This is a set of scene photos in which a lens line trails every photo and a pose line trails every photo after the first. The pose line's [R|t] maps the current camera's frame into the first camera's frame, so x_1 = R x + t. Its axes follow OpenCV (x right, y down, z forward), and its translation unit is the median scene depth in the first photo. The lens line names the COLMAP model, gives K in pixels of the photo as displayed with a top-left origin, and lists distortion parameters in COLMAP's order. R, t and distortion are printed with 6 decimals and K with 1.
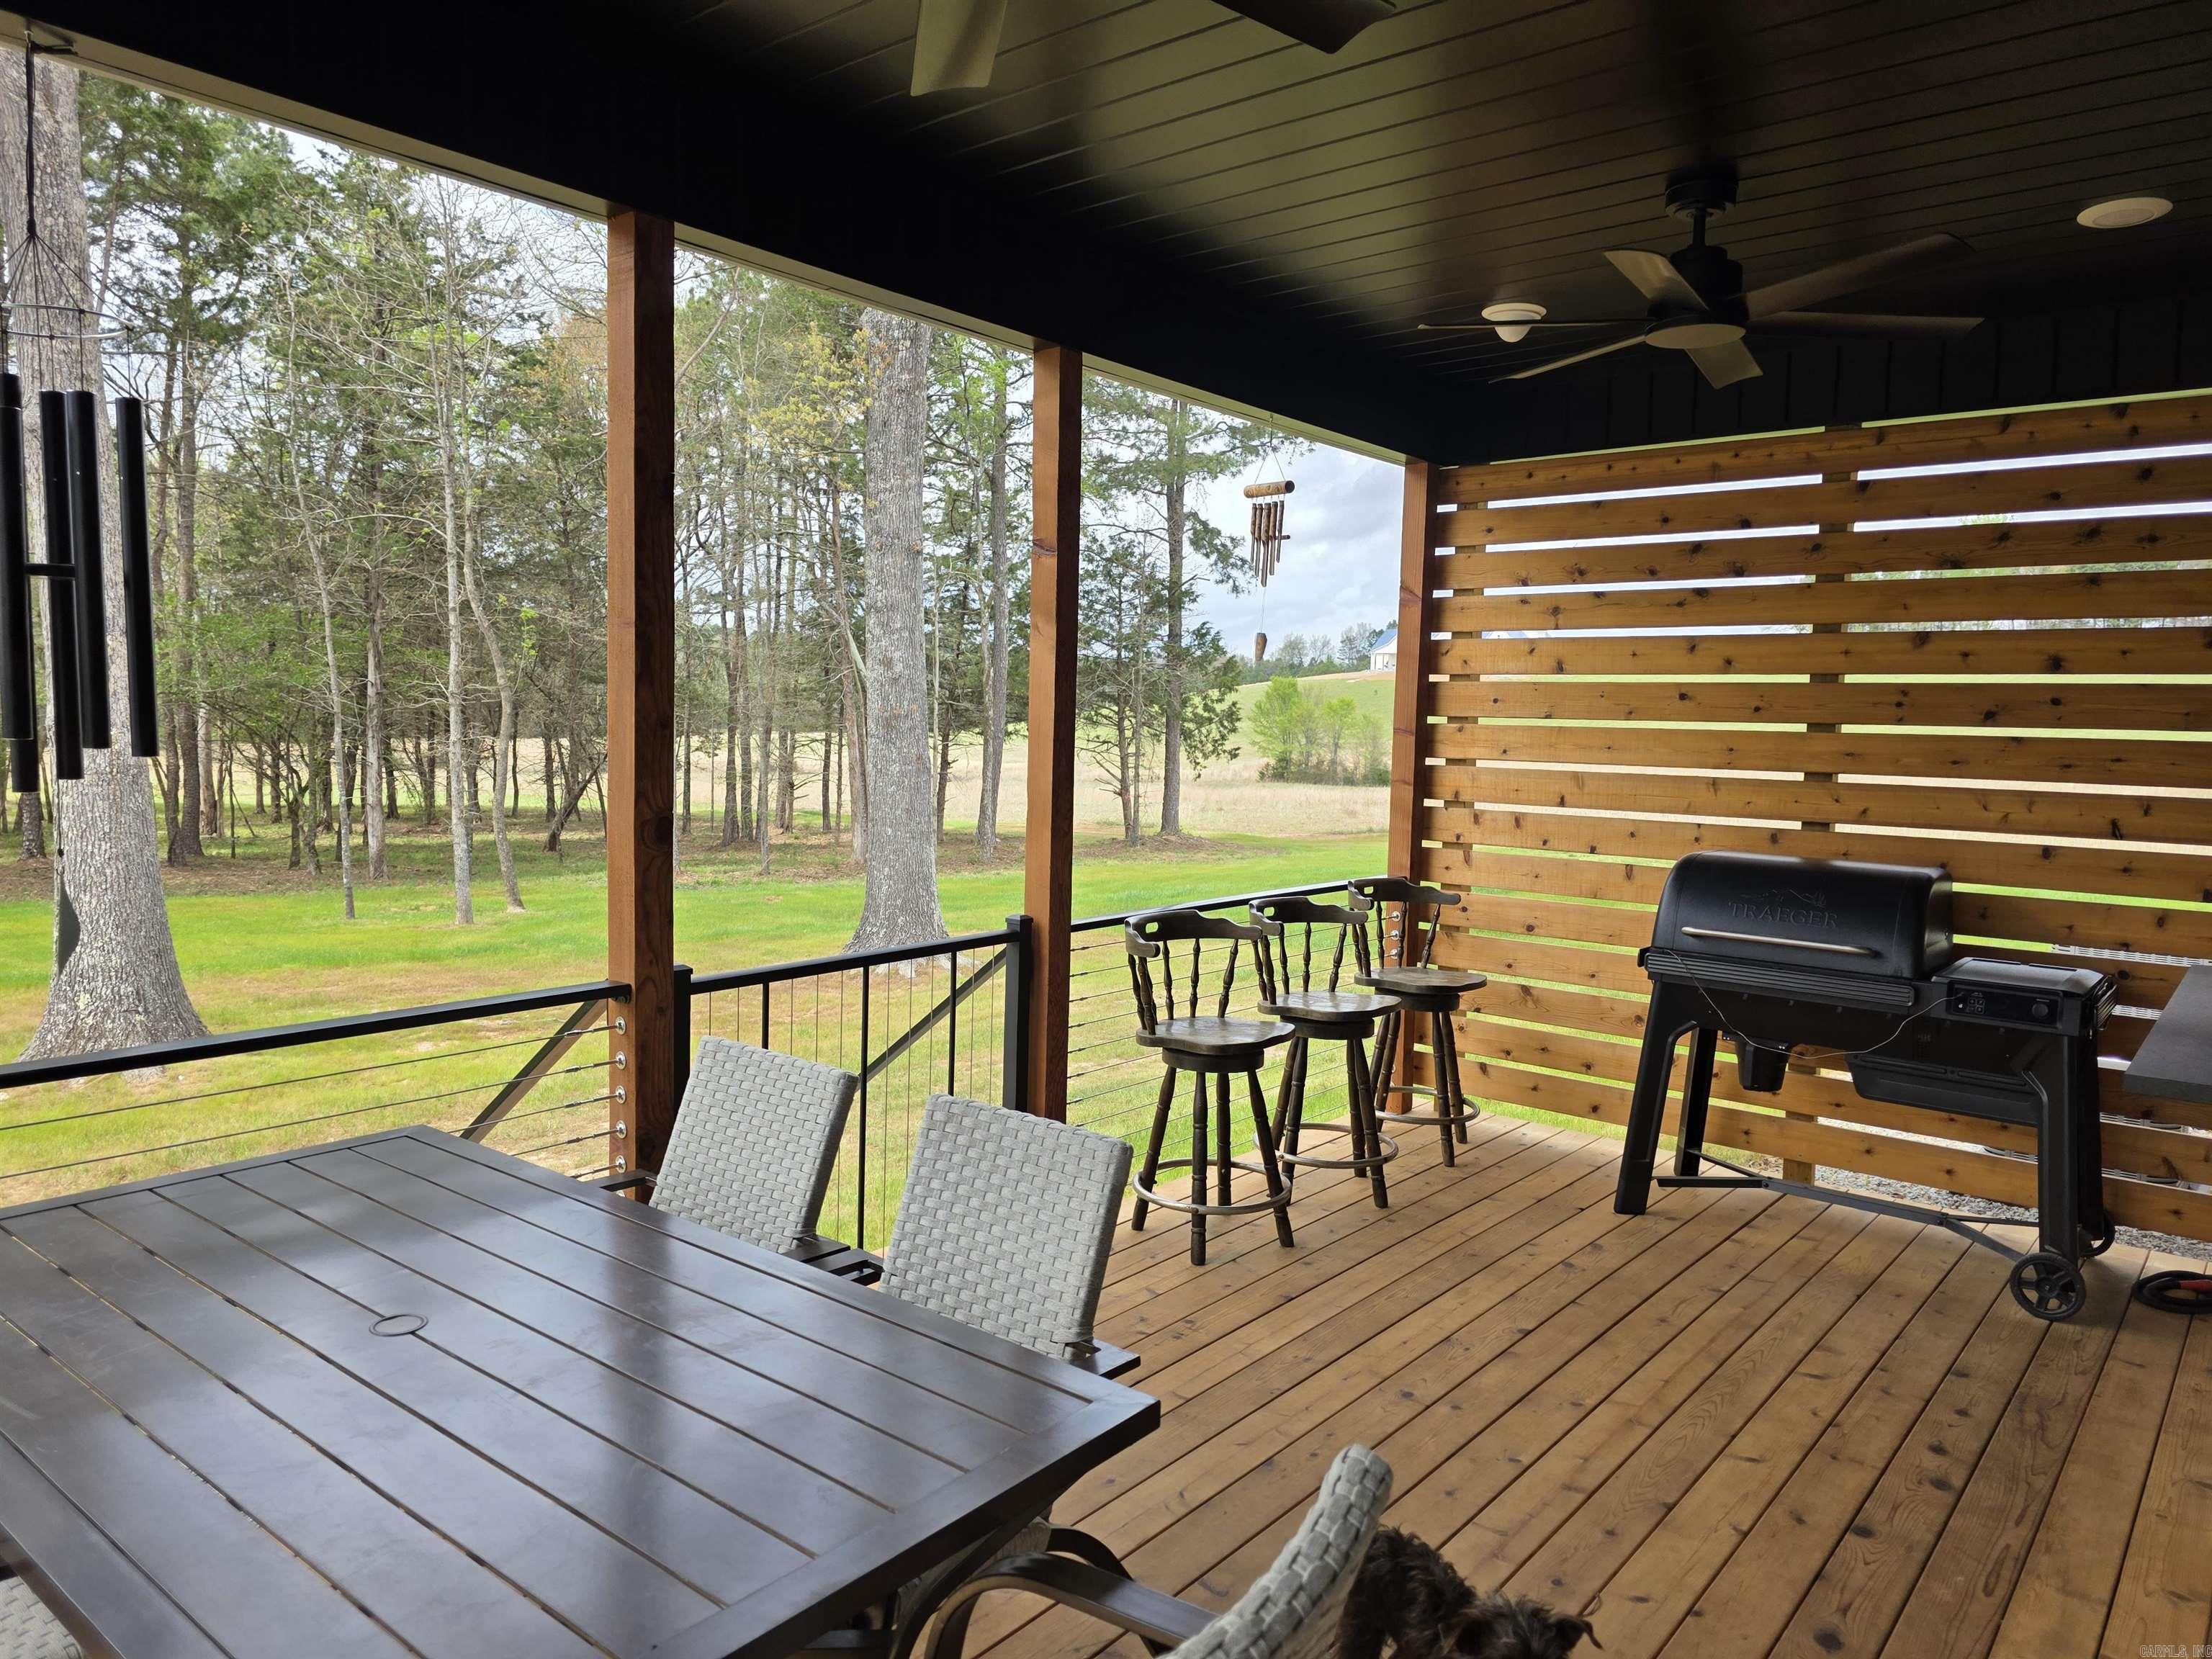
lens RADIAL K [[1489.5, 0, 1107.3], [0, 1489.5, 843.1], [0, 0, 1]] dist [0.063321, -0.044672]
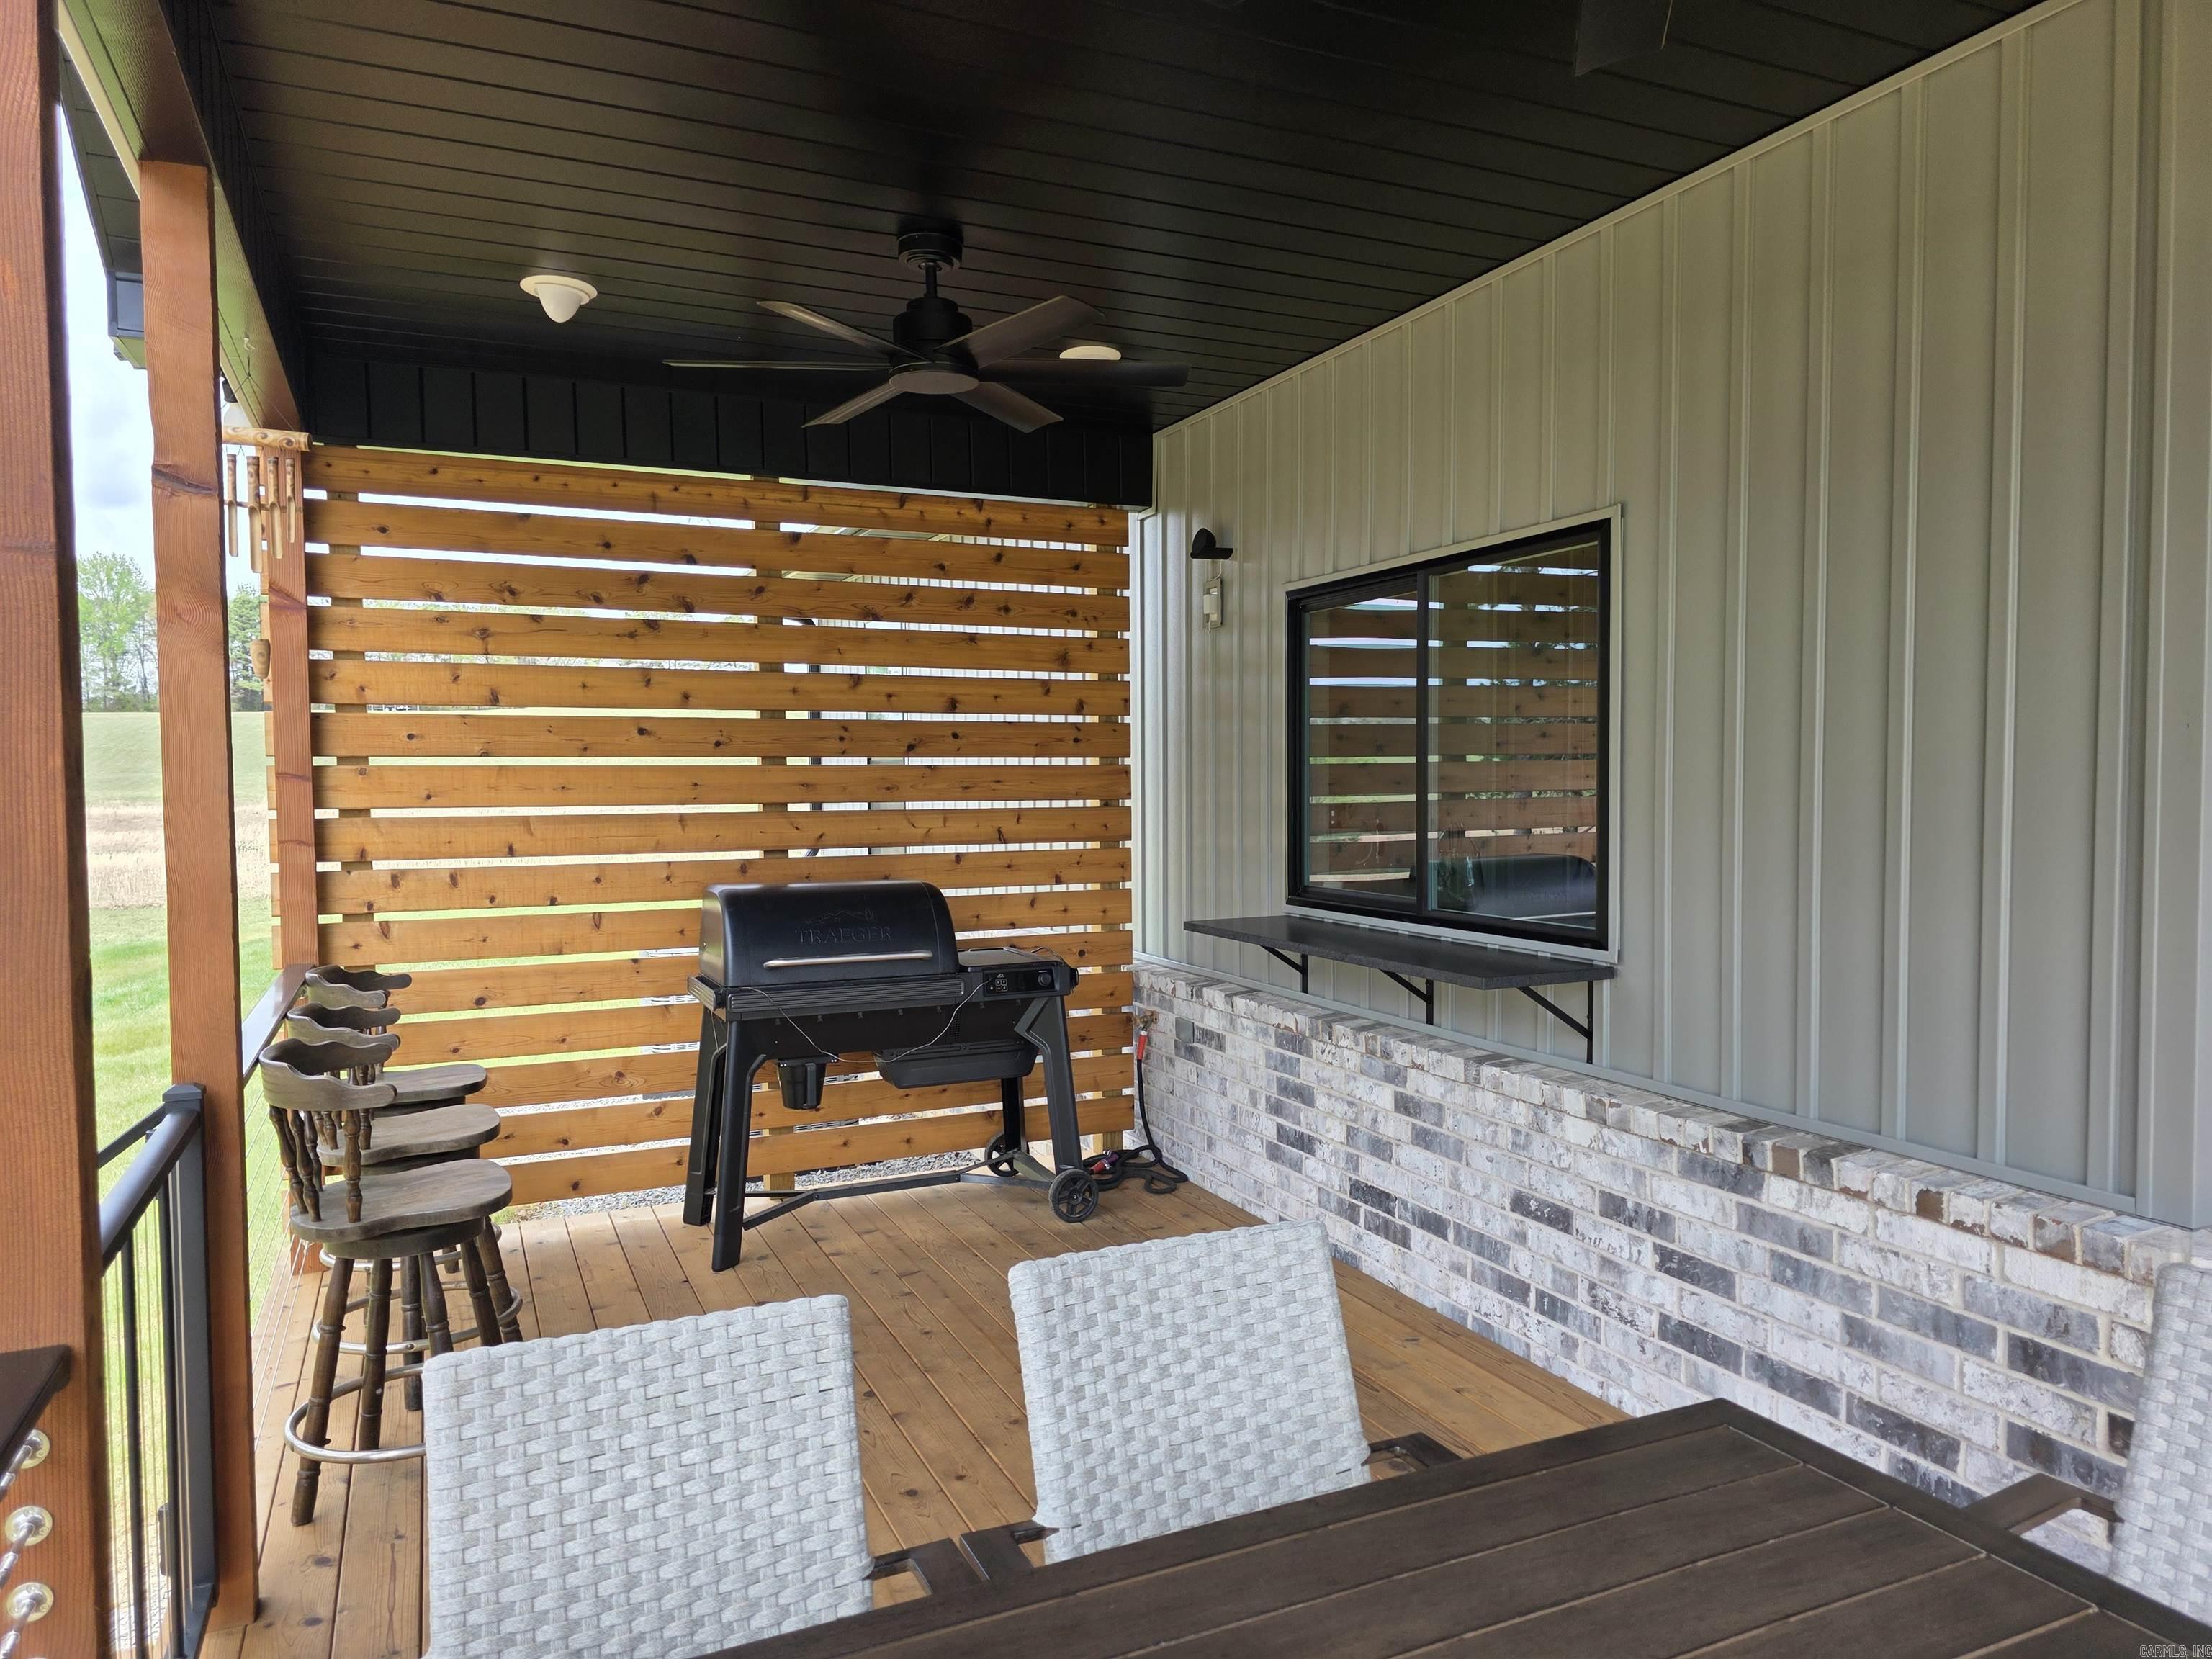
lens RADIAL K [[1494.7, 0, 1123.0], [0, 1494.7, 860.8], [0, 0, 1]] dist [0.071063, -0.067384]
pose [[0.434086, -0.075831, 0.897674, -0.355588], [0.096746, 0.994612, 0.037237, -0.021251], [-0.895662, 0.070682, 0.439083, 0.307398]]
